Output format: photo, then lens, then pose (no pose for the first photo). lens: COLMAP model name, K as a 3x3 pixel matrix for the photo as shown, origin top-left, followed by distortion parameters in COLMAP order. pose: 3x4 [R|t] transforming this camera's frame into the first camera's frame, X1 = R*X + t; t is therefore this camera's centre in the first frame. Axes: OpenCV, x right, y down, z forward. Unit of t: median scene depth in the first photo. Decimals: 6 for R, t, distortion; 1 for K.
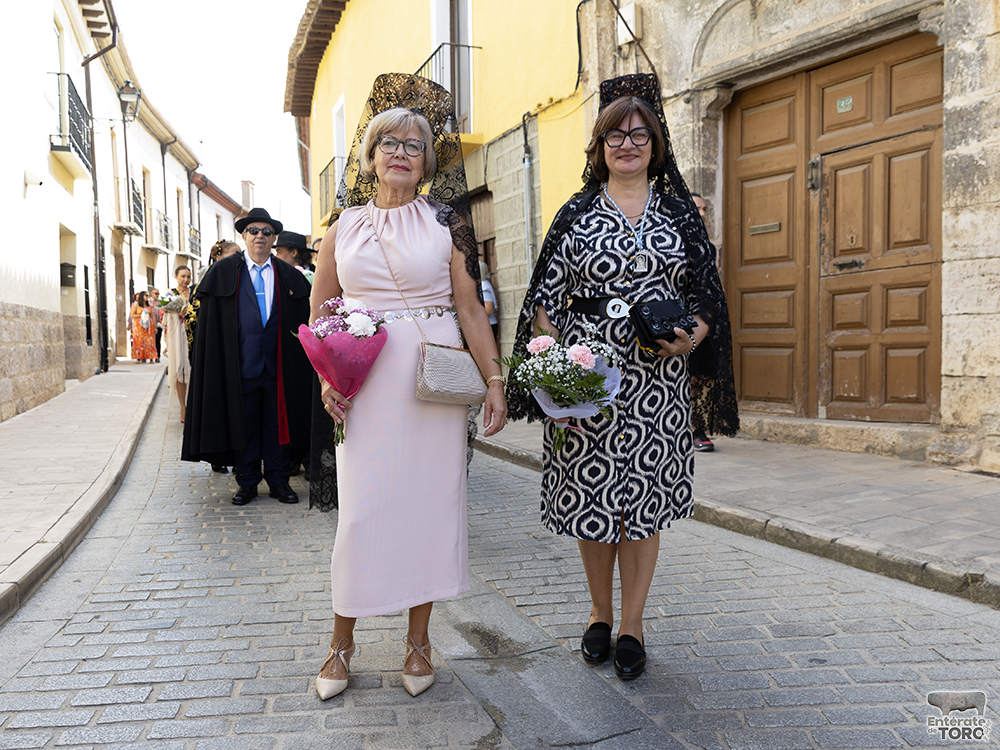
lens RADIAL K [[882.7, 0, 501.3], [0, 882.7, 393.5], [0, 0, 1]] dist [0.015061, -0.008110]
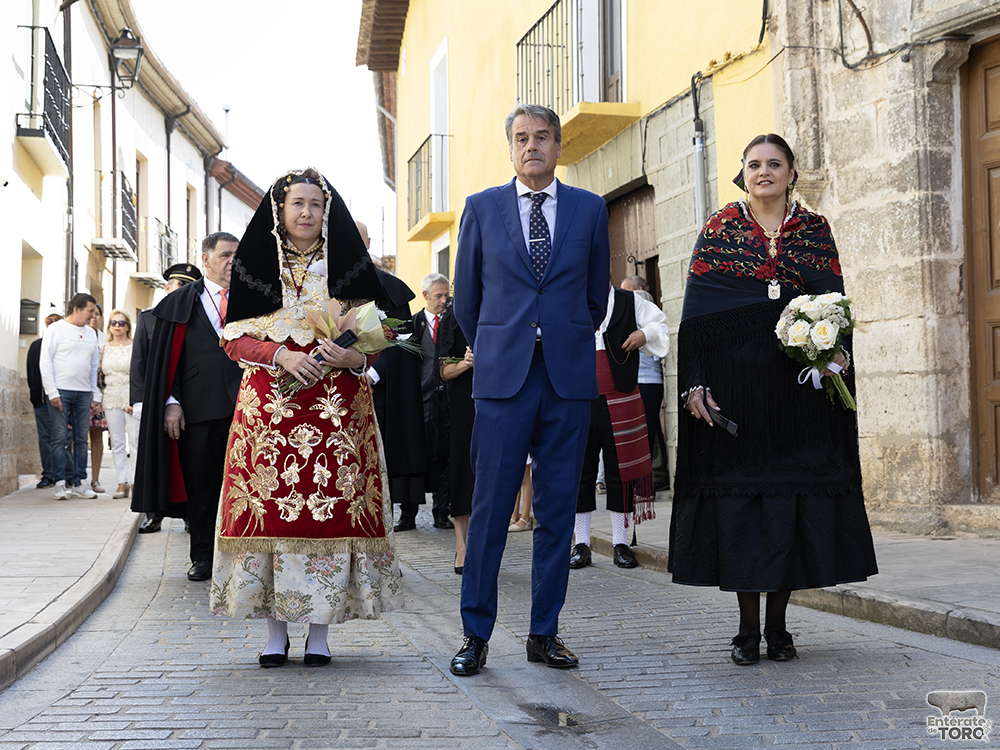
lens RADIAL K [[1578.0, 0, 594.8], [0, 1578.0, 351.5], [0, 0, 1]] dist [0.019245, -0.016567]
pose [[0.995990, -0.004479, -0.089356, 0.076694], [-0.005989, 0.993168, -0.116540, 0.052162], [0.089268, 0.116607, 0.989158, -0.253419]]
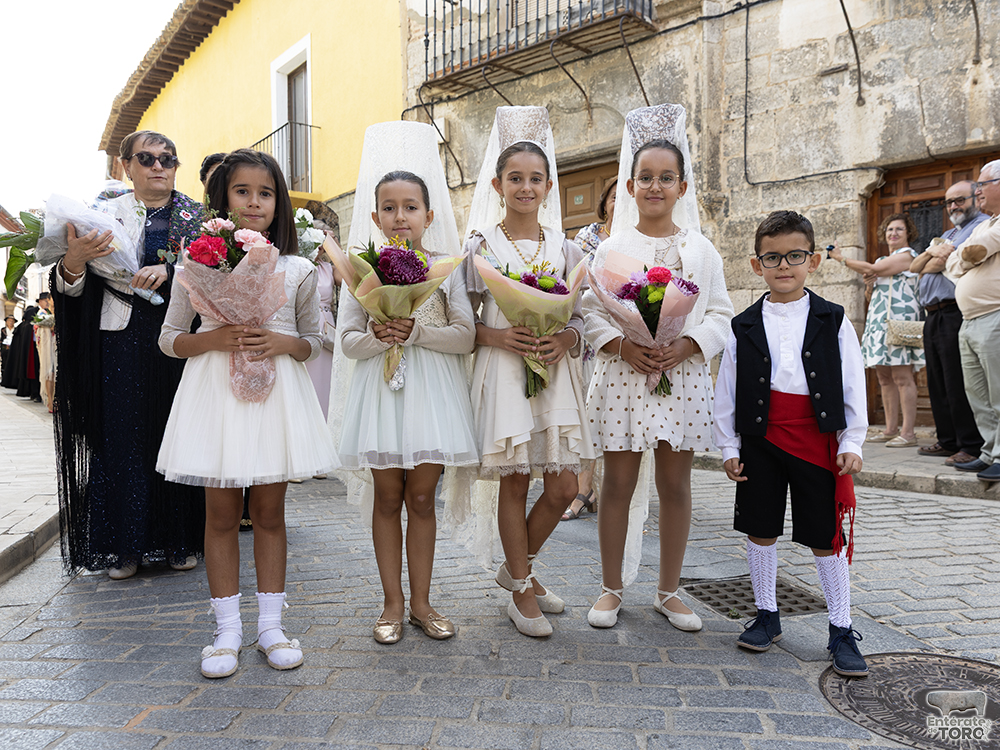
lens RADIAL K [[854.3, 0, 530.6], [0, 854.3, 405.5], [0, 0, 1]] dist [0.010508, -0.001181]
pose [[0.959286, -0.000884, 0.282434, -0.120907], [0.009968, 0.999478, -0.030728, 0.084285], [-0.282260, 0.032292, 0.958794, -0.407256]]
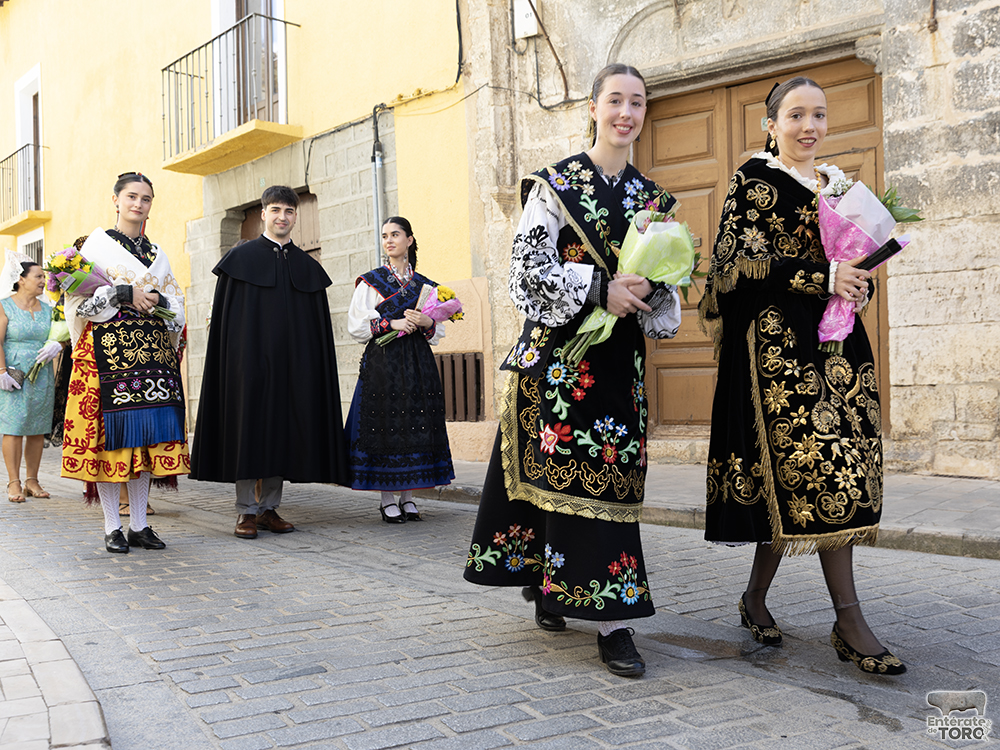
lens RADIAL K [[1021.8, 0, 570.3], [0, 1021.8, 393.6], [0, 0, 1]] dist [0.005992, 0.014291]
pose [[0.919040, -0.003504, 0.394148, -0.254983], [0.031034, 0.997500, -0.063494, 0.042550], [-0.392940, 0.070585, 0.916851, 0.044277]]
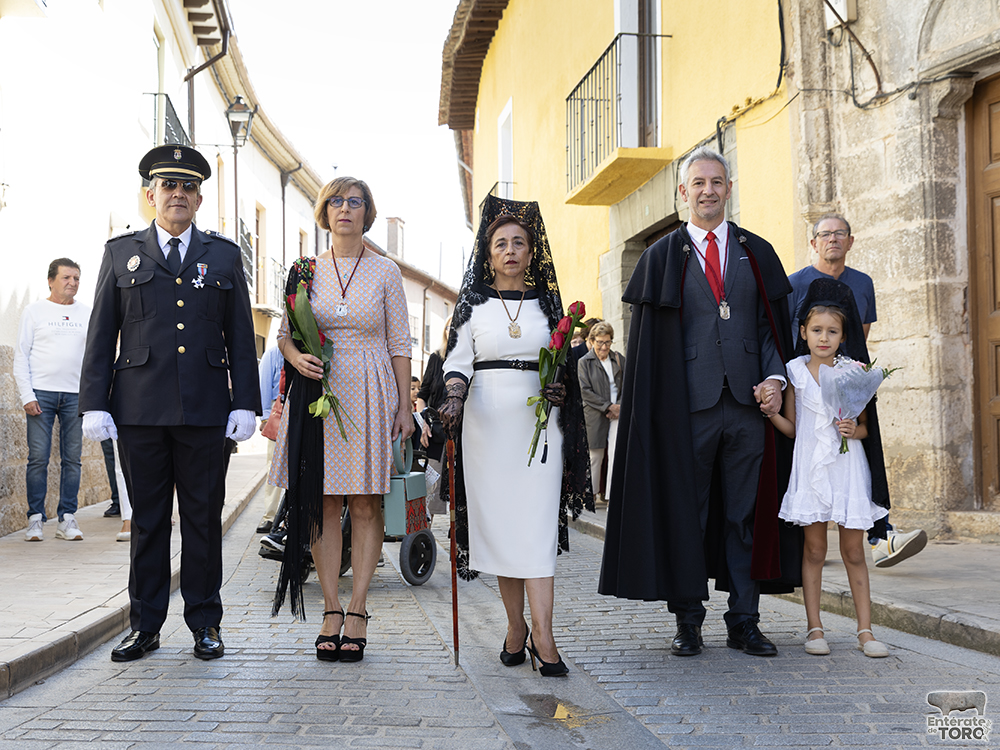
lens RADIAL K [[1344.2, 0, 497.1], [0, 1344.2, 377.3], [0, 0, 1]] dist [0.040262, -0.026125]
pose [[0.978546, -0.002771, -0.206012, 0.102326], [-0.020603, 0.993581, -0.111228, 0.047471], [0.204998, 0.113086, 0.972208, -0.182677]]
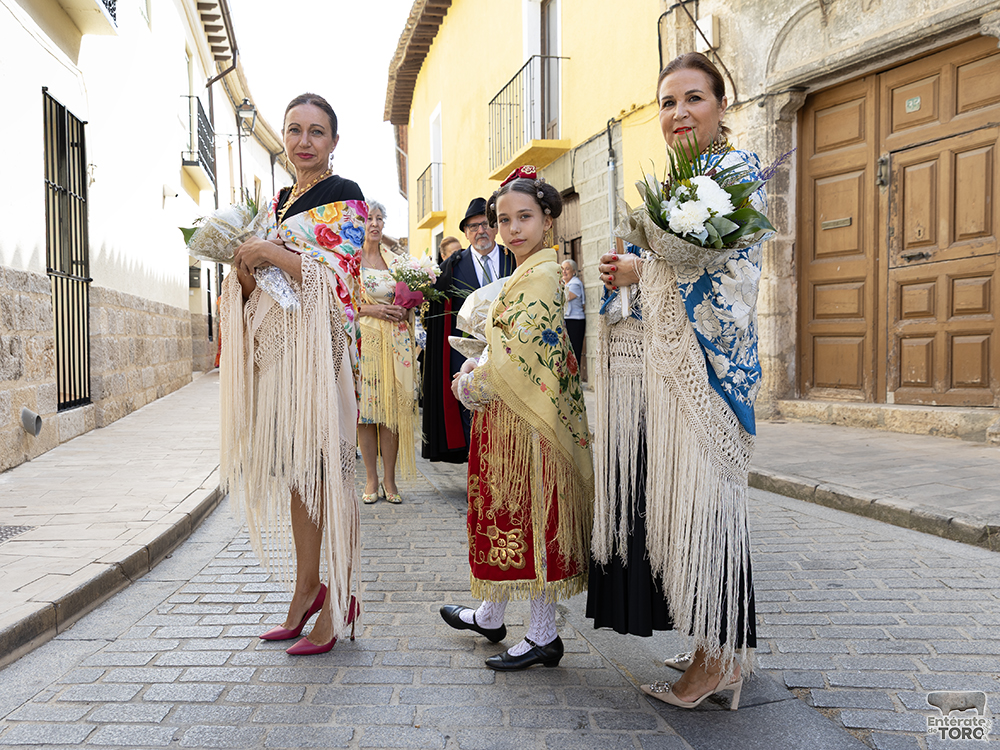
lens RADIAL K [[889.8, 0, 476.8], [0, 889.8, 392.3], [0, 0, 1]] dist [0.014193, -0.003044]
pose [[0.991405, 0.006823, -0.130651, 0.014212], [-0.007265, 0.999969, -0.002901, 0.020592], [0.130627, 0.003825, 0.991424, -0.109162]]
